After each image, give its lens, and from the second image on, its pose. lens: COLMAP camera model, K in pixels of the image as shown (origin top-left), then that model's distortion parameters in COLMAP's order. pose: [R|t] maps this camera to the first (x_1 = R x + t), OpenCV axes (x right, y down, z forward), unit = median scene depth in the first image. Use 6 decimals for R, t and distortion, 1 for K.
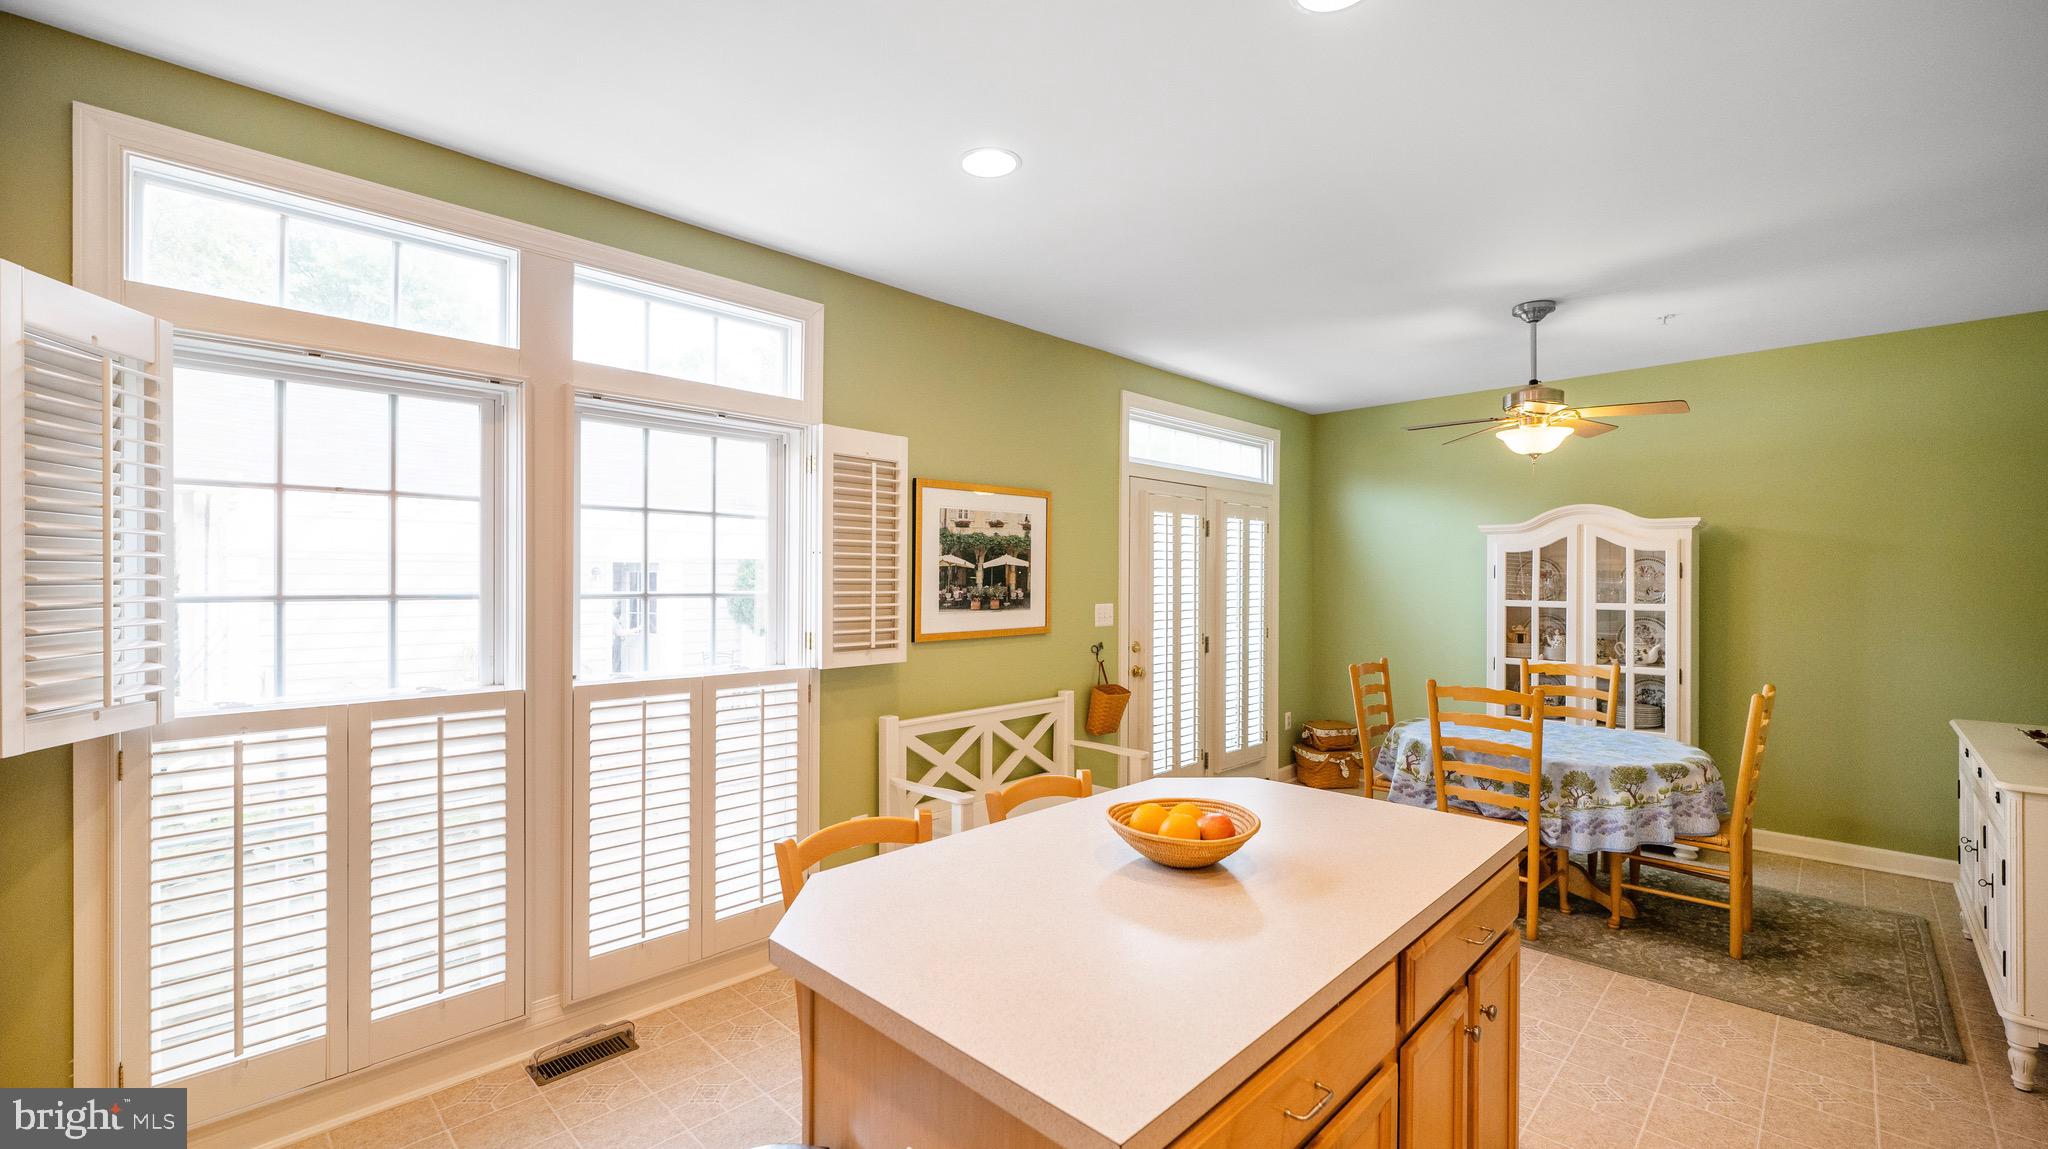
lens RADIAL K [[843.2, 0, 1025.6], [0, 843.2, 578.6], [0, 0, 1]] dist [-0.000479, 0.000258]
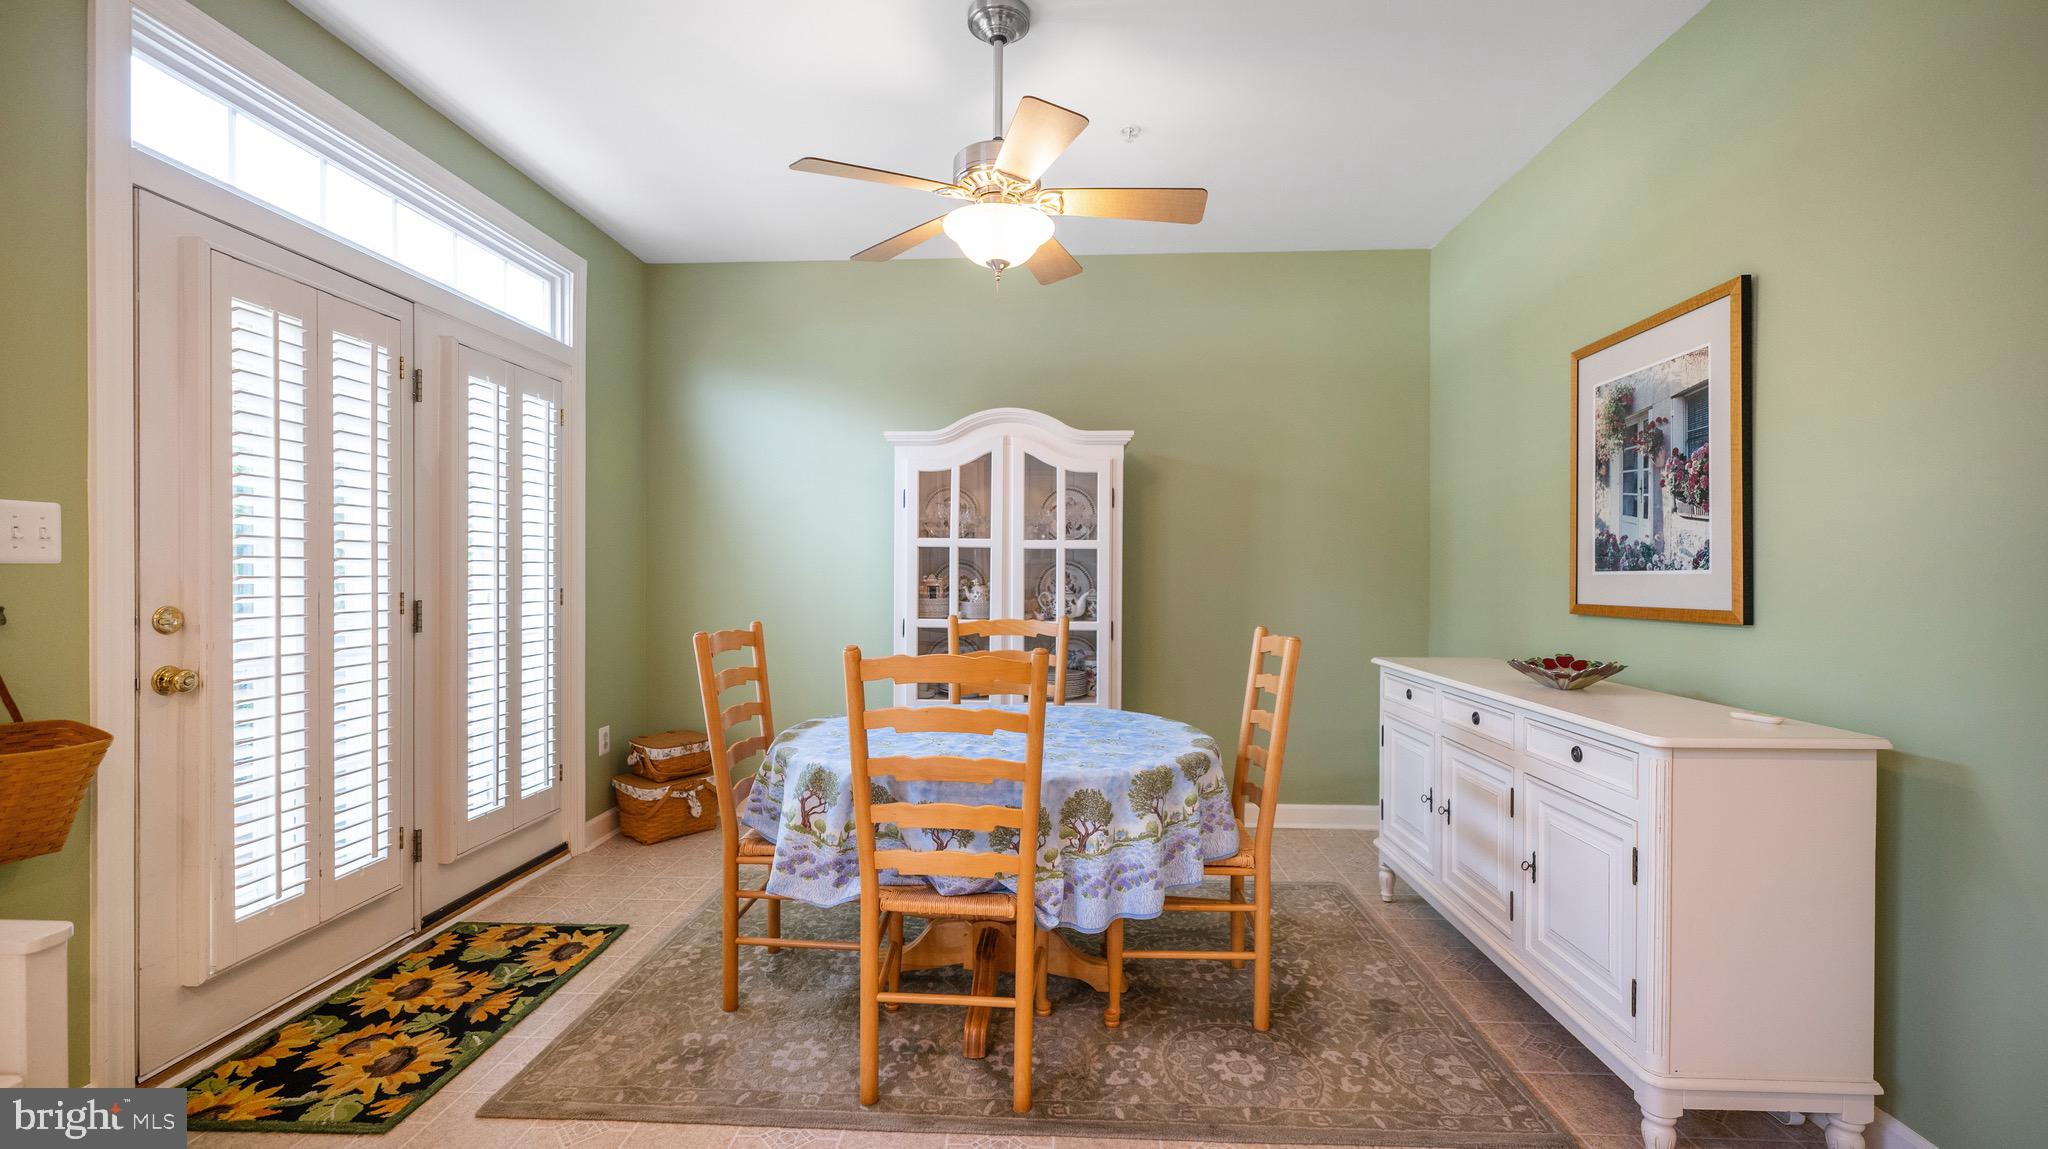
lens RADIAL K [[843.2, 0, 1021.6], [0, 843.2, 580.3], [0, 0, 1]] dist [-0.000479, 0.000258]
pose [[0.753746, -0.005394, 0.657144, 0.182442], [-0.001274, 0.999952, 0.009669, 0.059815], [-0.657165, -0.008126, 0.753703, 0.444876]]
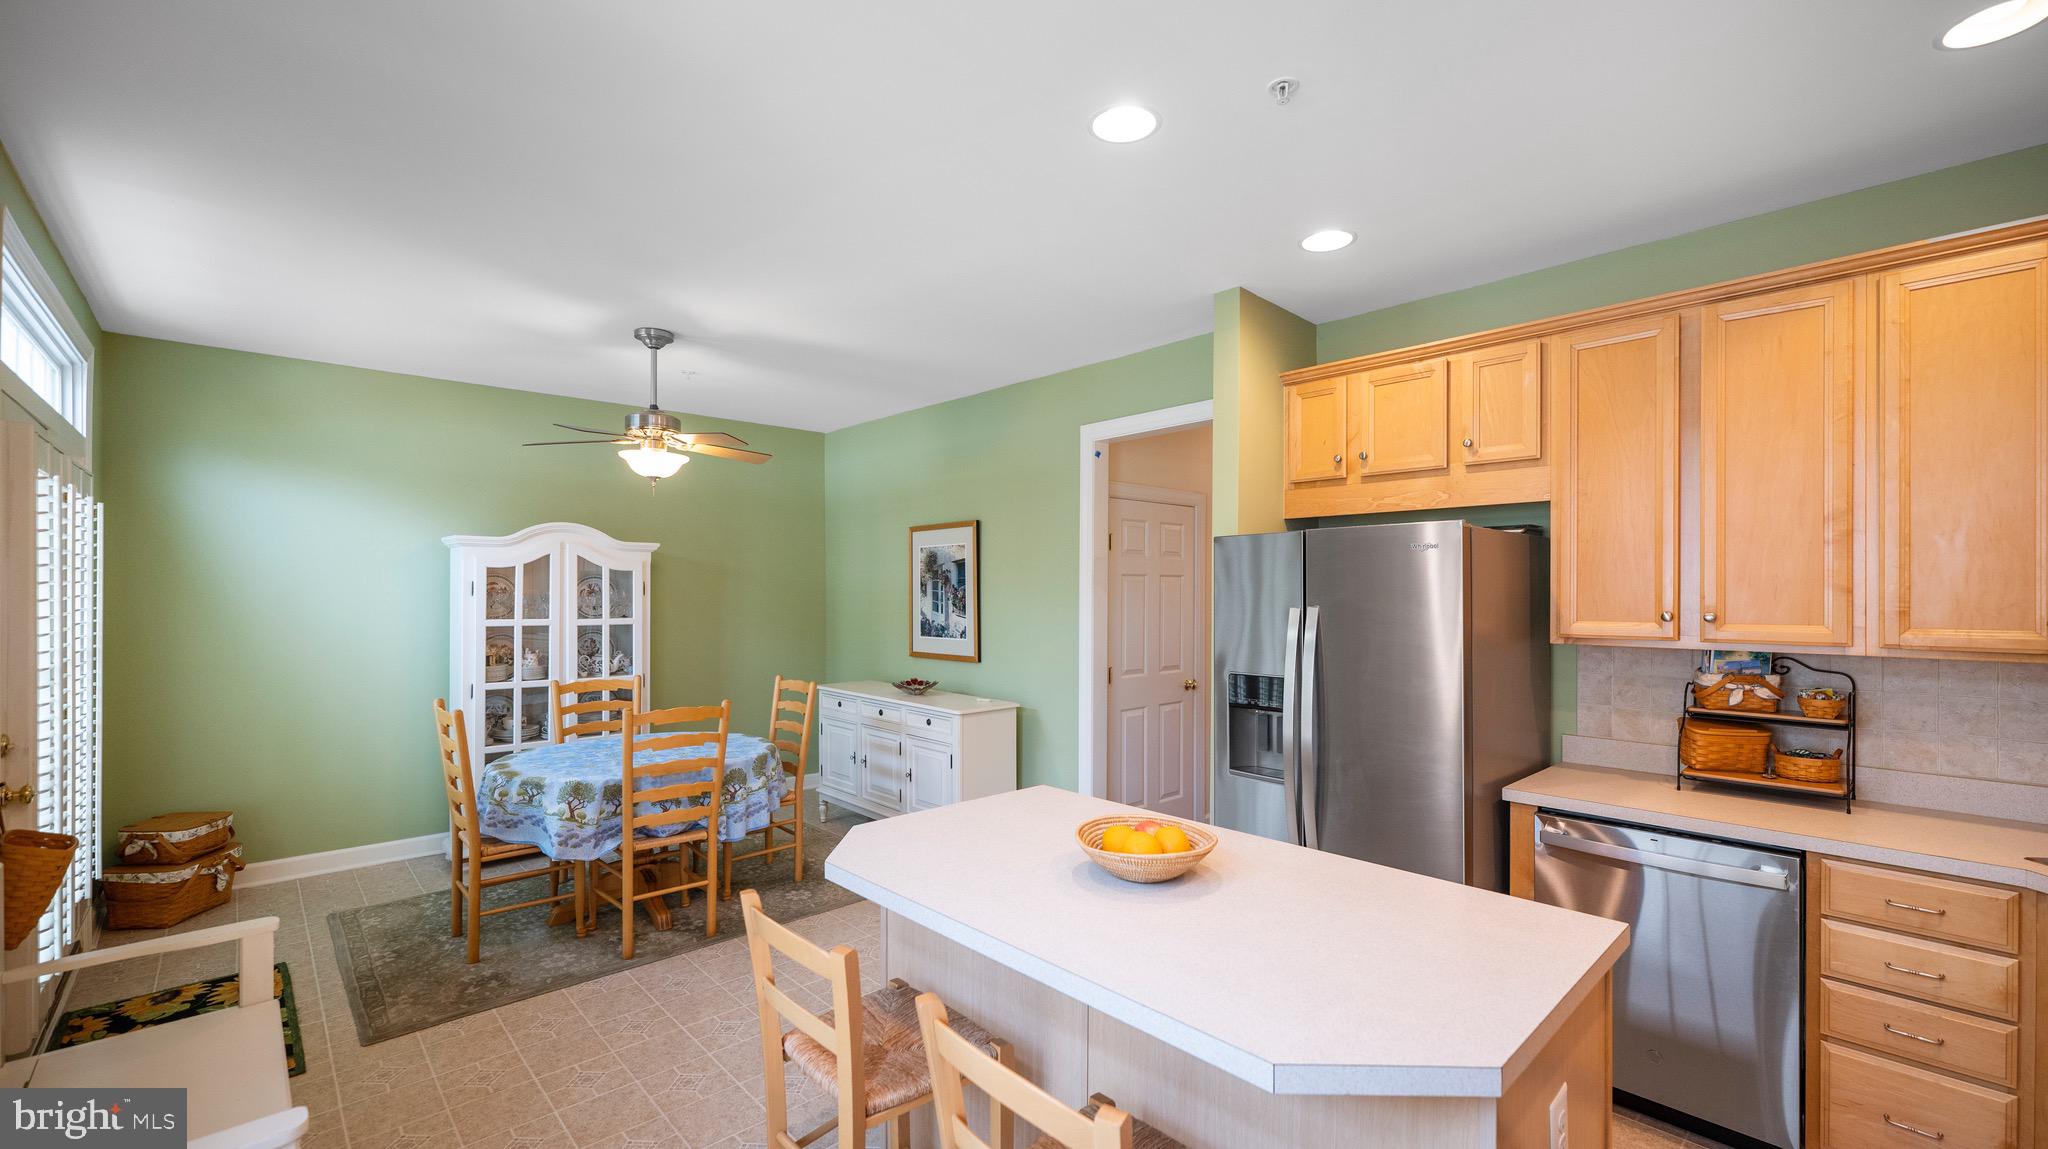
lens RADIAL K [[832.6, 0, 1016.8], [0, 832.6, 601.7], [0, 0, 1]] dist [0.004435, 0.000784]
pose [[0.059395, -0.015210, 0.998119, -0.323453], [-0.001895, 0.999880, 0.015349, -0.009998], [-0.998233, -0.002803, 0.059359, 0.414808]]
